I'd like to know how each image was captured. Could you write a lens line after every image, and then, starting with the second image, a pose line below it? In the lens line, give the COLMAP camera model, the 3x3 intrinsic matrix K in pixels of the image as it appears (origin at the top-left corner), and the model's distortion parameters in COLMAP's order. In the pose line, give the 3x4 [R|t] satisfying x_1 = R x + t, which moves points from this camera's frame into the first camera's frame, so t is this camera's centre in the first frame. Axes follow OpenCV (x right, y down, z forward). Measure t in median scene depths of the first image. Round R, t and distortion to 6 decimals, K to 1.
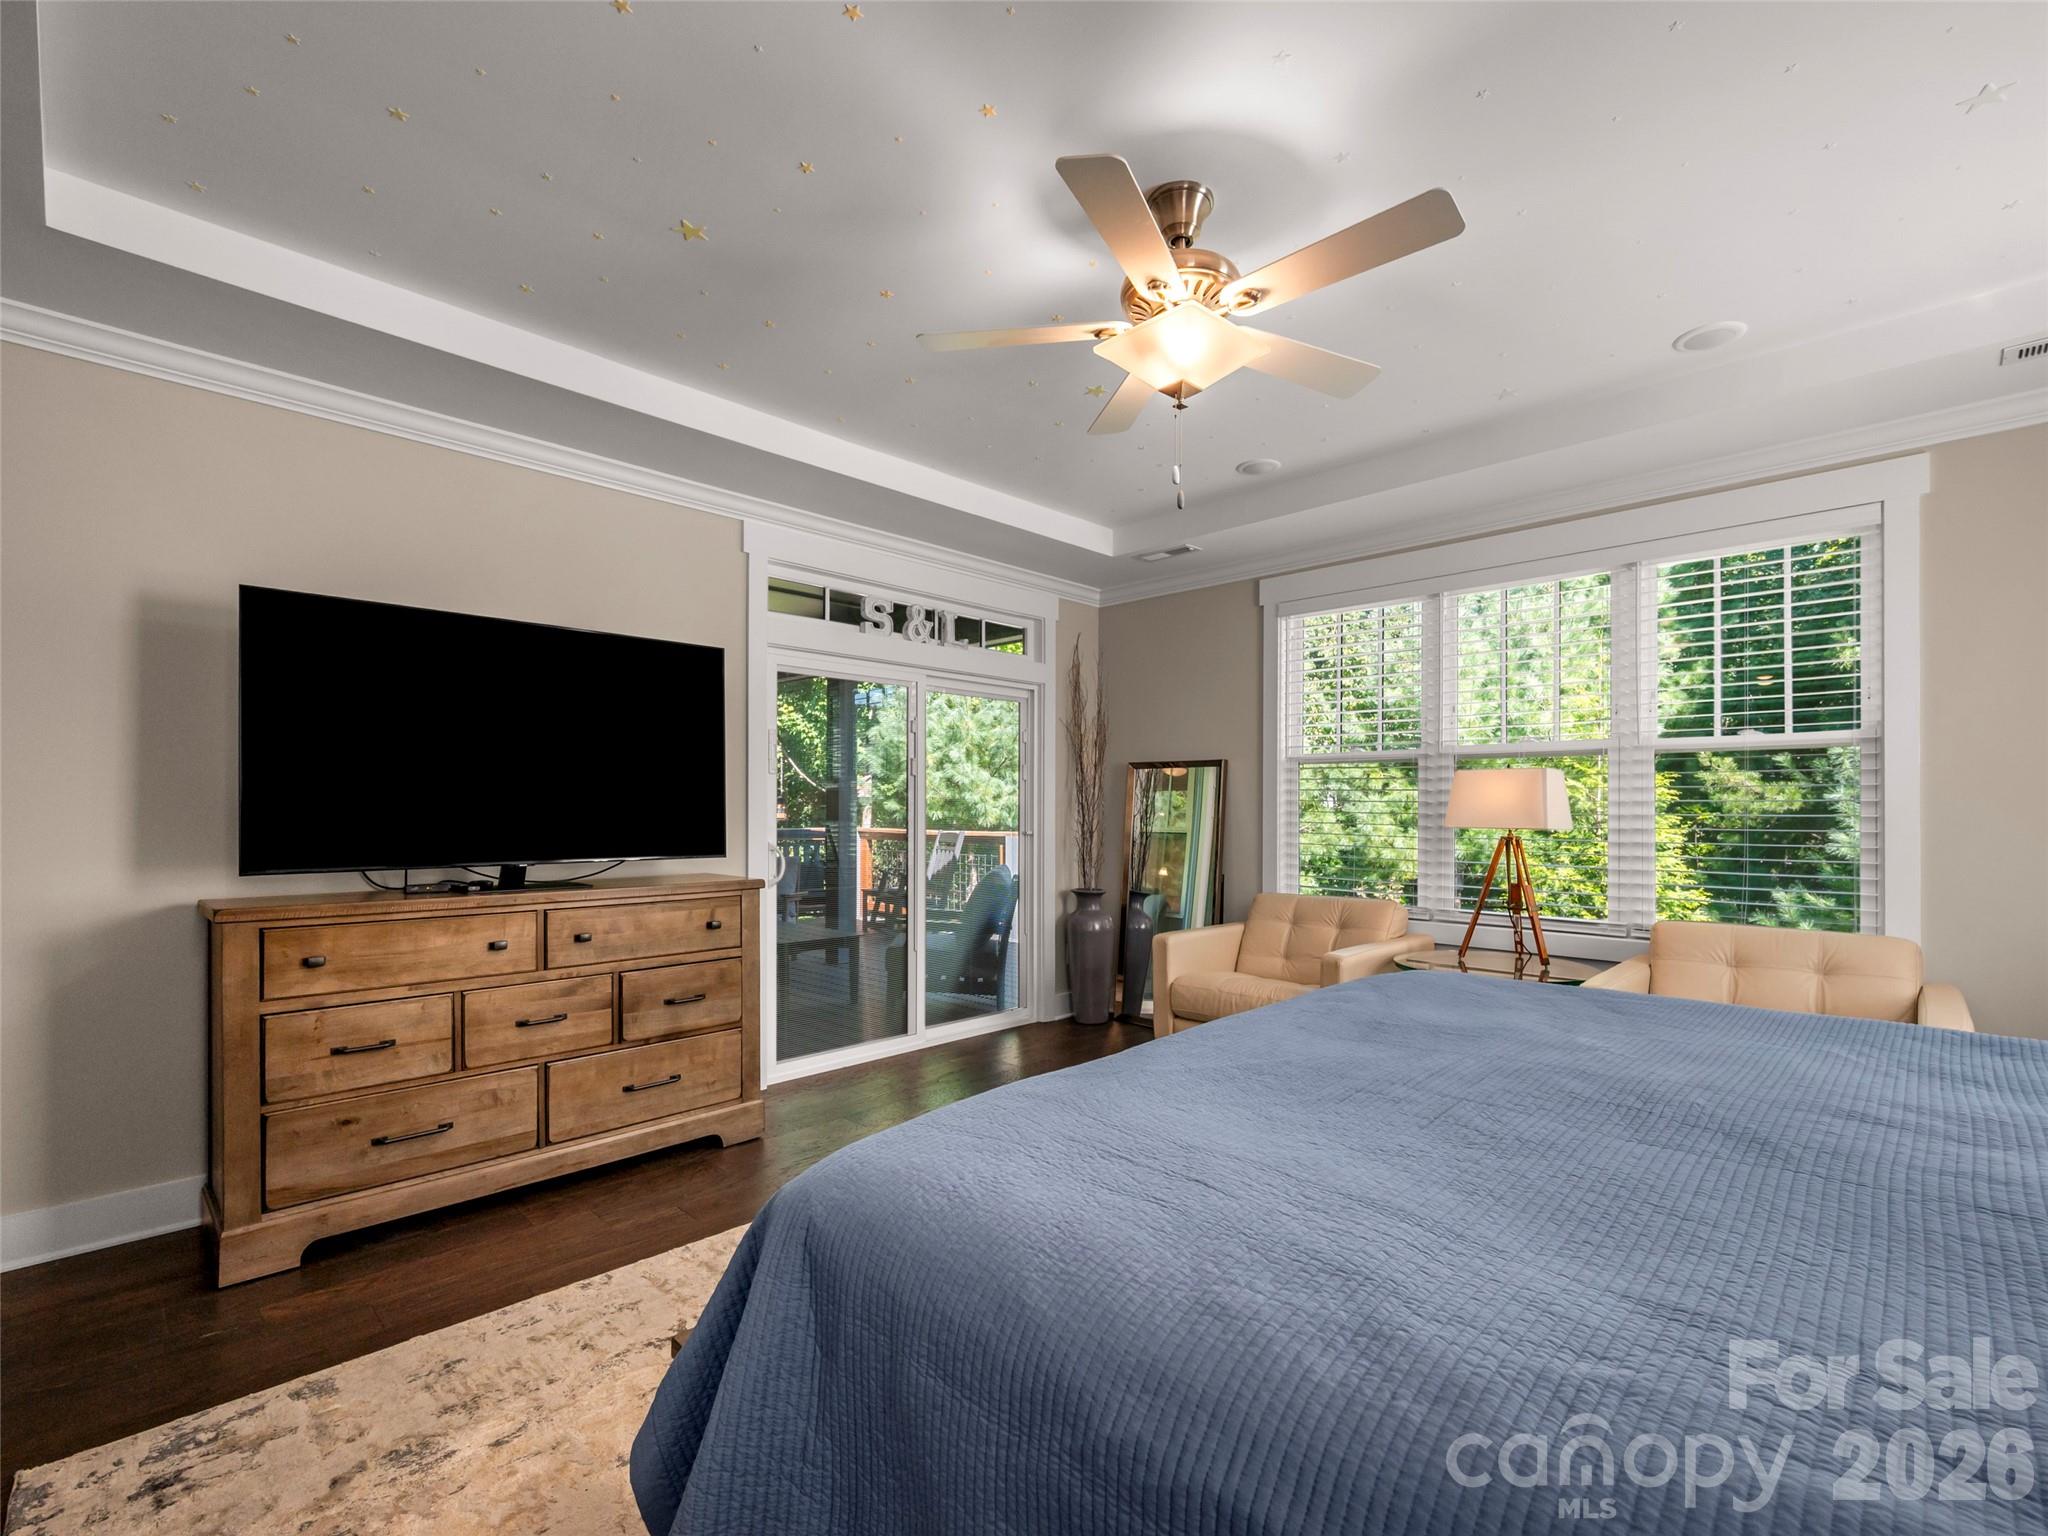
lens RADIAL K [[911.9, 0, 1076.7], [0, 911.9, 806.2], [0, 0, 1]] dist [0.000234, -0.000337]
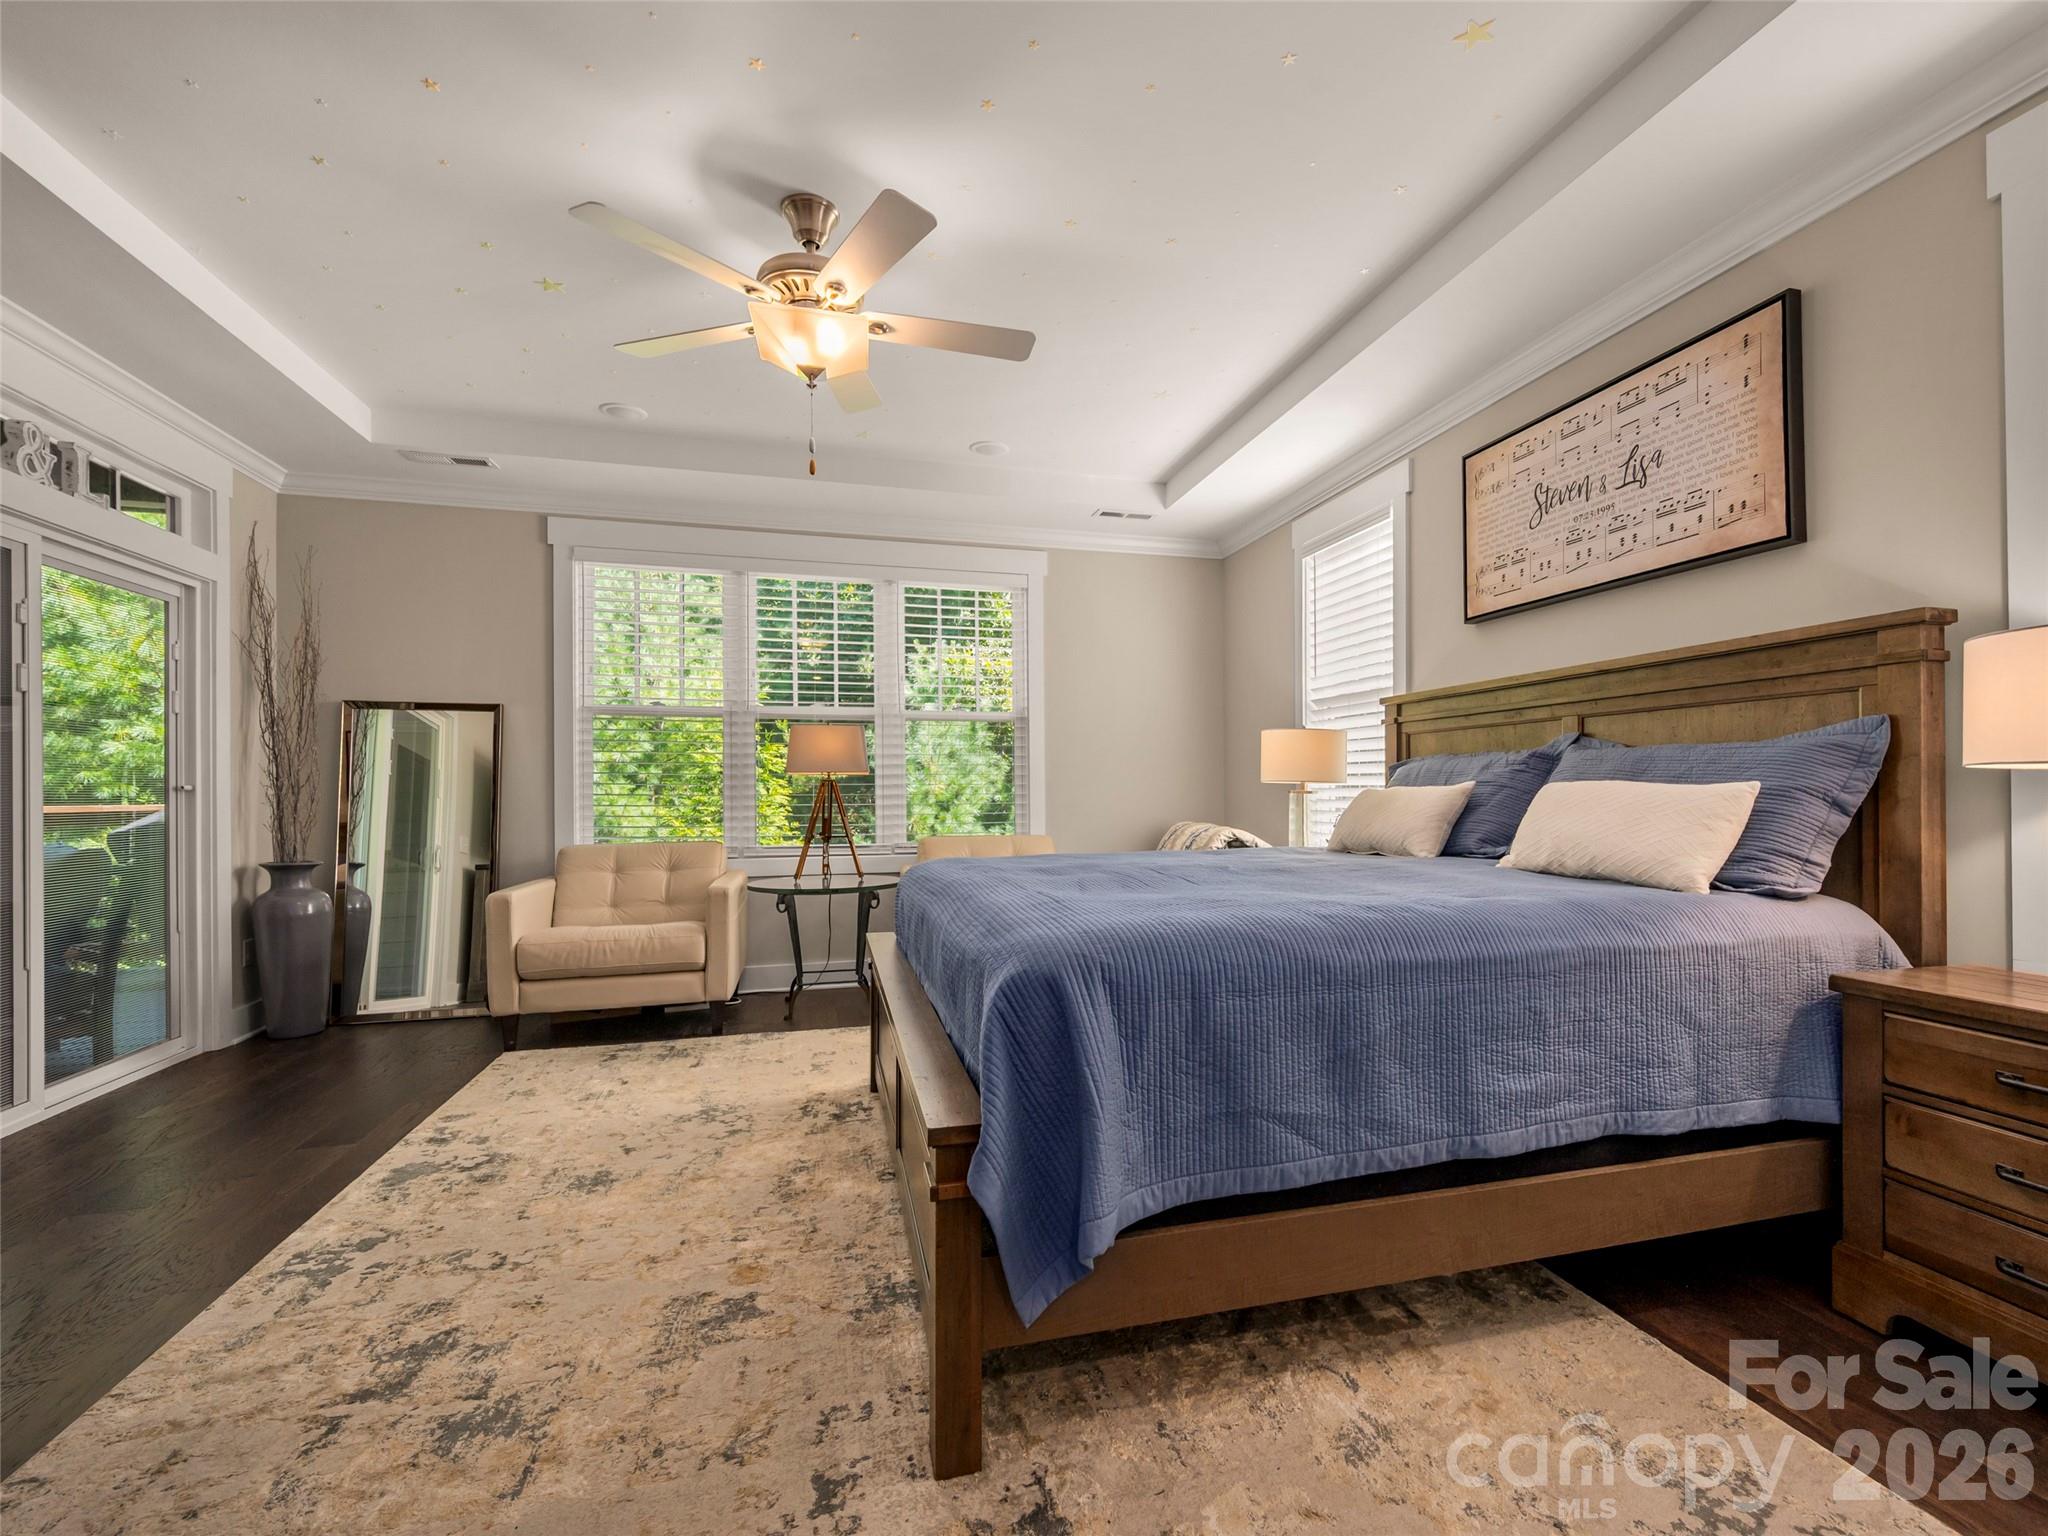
lens RADIAL K [[911.9, 0, 1043.4], [0, 911.9, 780.5], [0, 0, 1]] dist [0.000234, -0.000337]
pose [[0.526927, 0.002968, 0.849906, -0.336621], [0.002037, 0.999987, -0.004755, 0.031444], [-0.849908, 0.004237, 0.526913, 0.068933]]
